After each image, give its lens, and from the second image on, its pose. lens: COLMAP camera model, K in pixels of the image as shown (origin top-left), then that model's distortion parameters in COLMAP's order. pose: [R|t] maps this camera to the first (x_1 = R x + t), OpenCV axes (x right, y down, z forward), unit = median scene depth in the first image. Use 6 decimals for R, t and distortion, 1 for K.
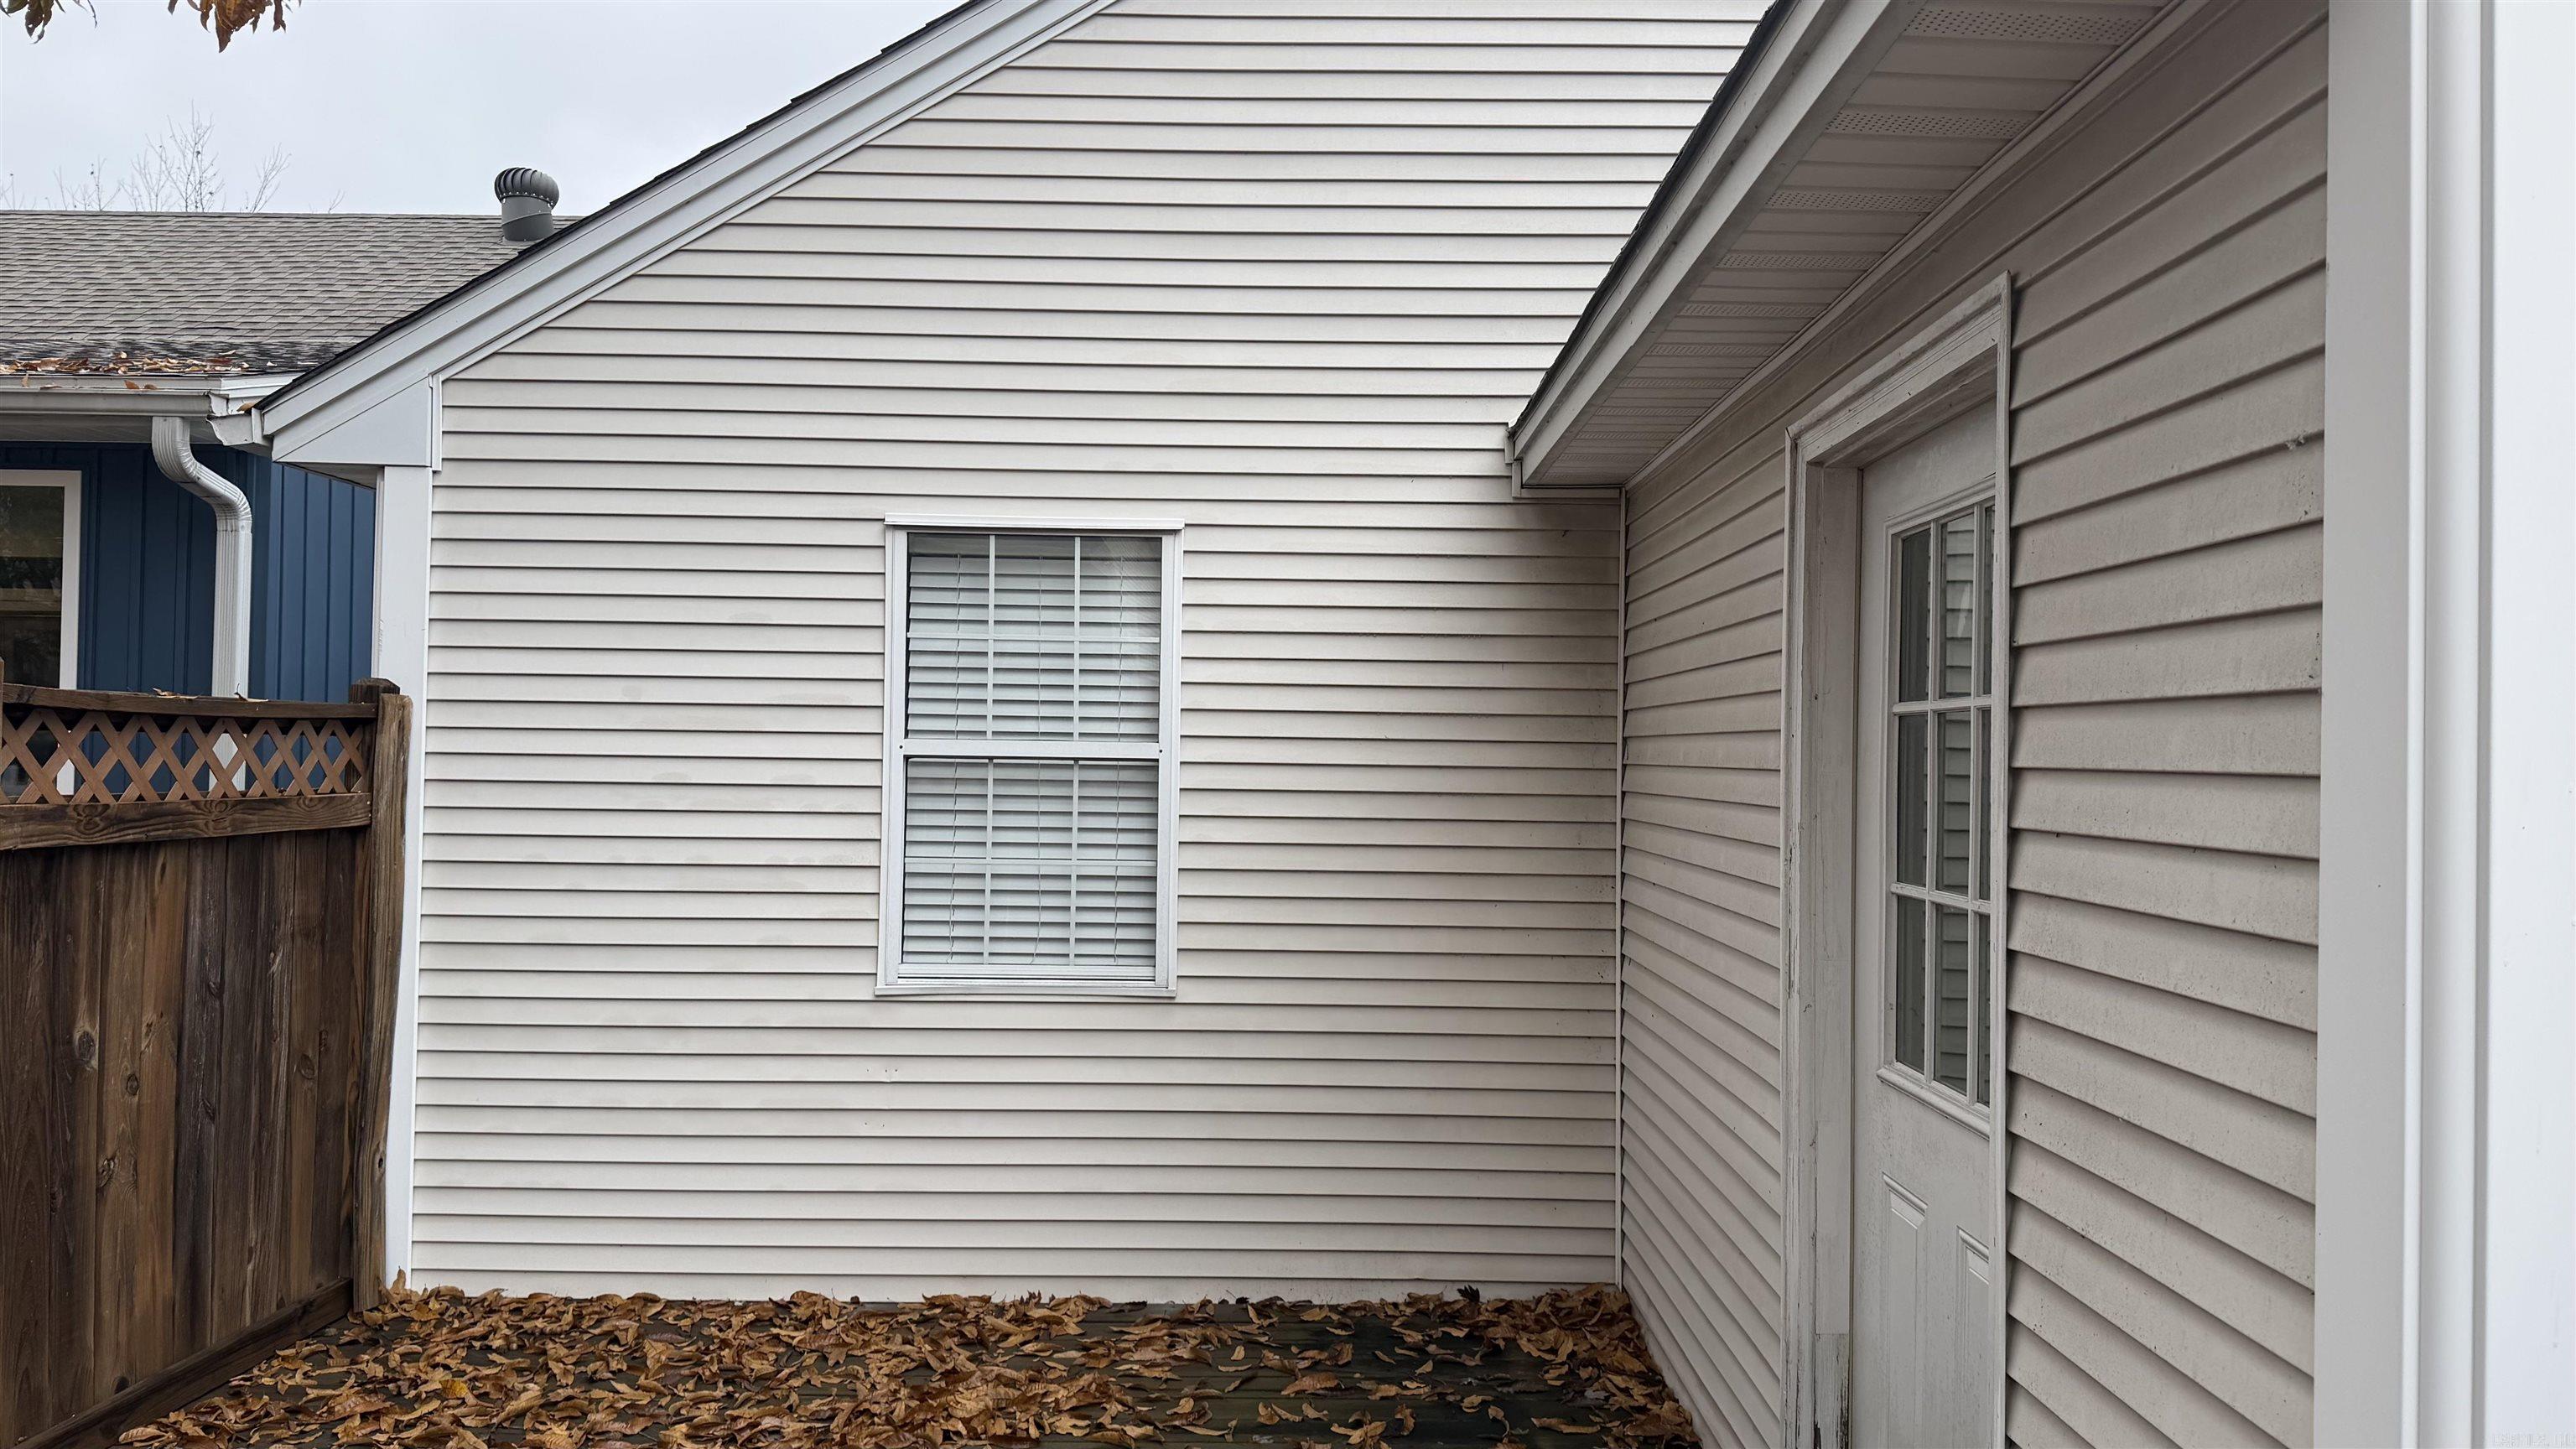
lens RADIAL K [[1803.3, 0, 1290.6], [0, 1803.3, 723.6], [0, 0, 1]] dist [0.029298, -0.035597]
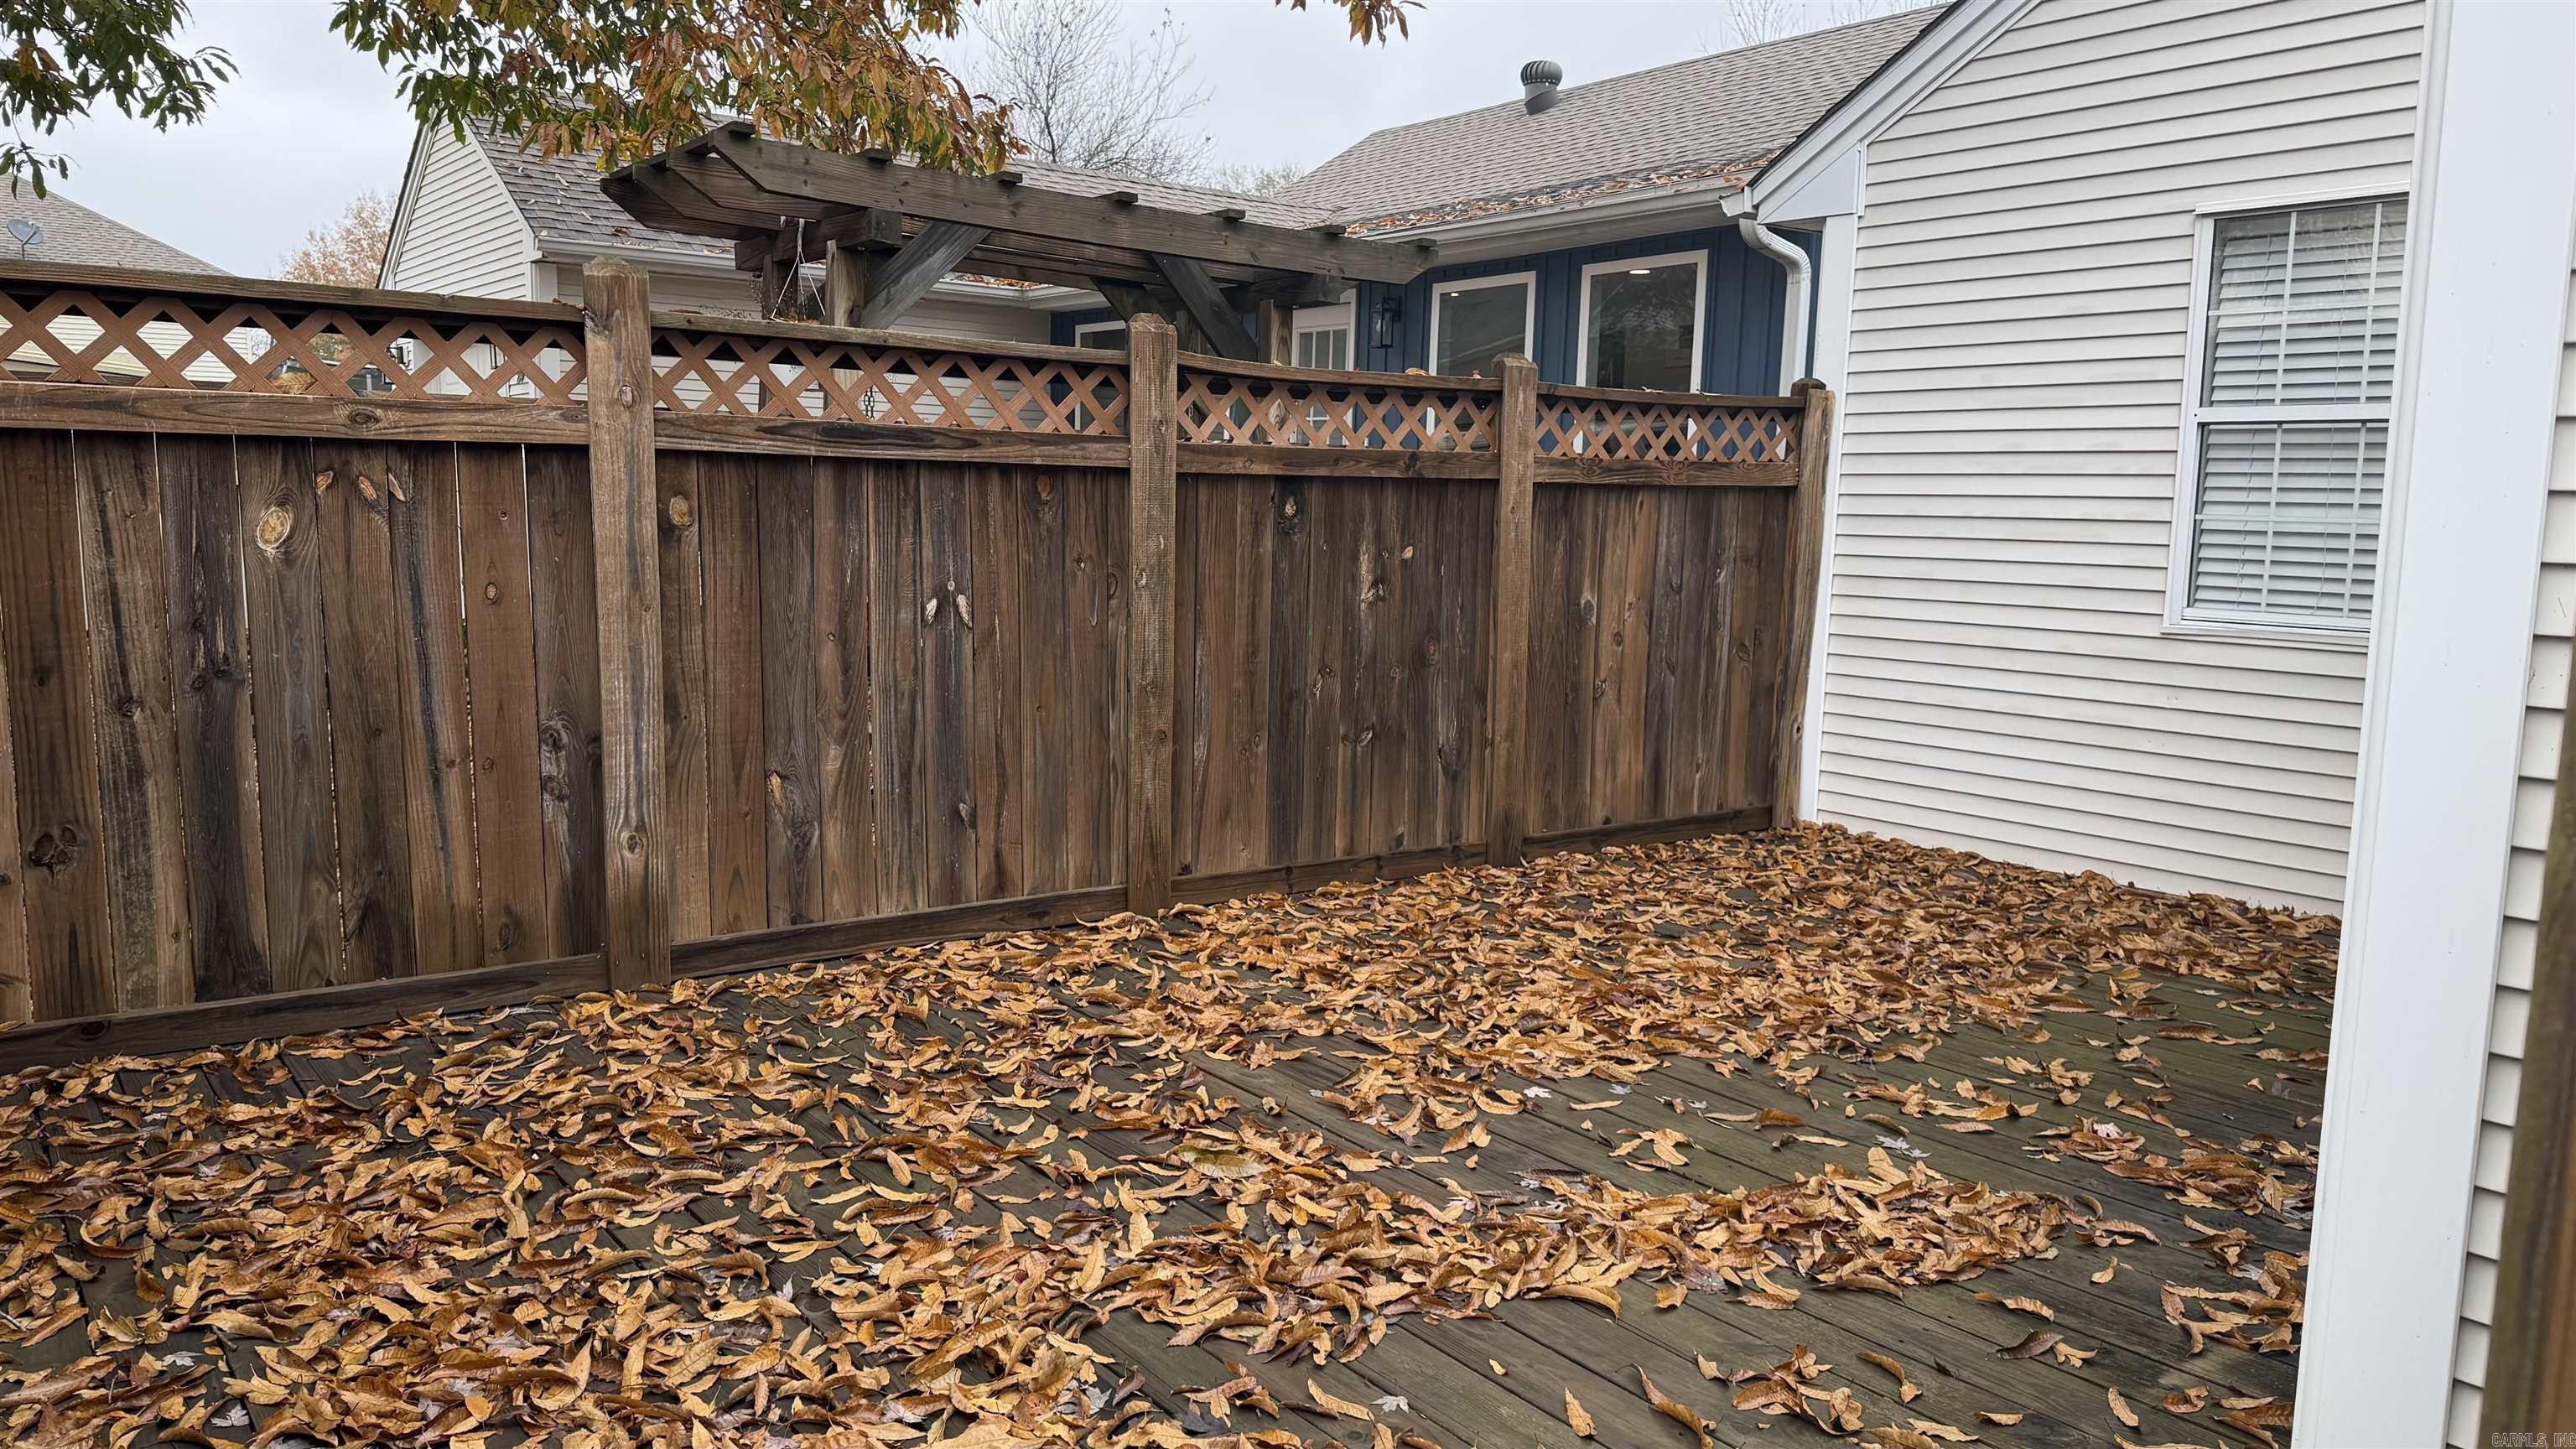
lens RADIAL K [[1803.3, 0, 1310.2], [0, 1803.3, 726.0], [0, 0, 1]] dist [0.029298, -0.035597]
pose [[0.618530, 0.095695, -0.779912, 0.367727], [0.009971, 0.991520, 0.129567, 0.056712], [0.785698, -0.087918, 0.612331, -0.157949]]
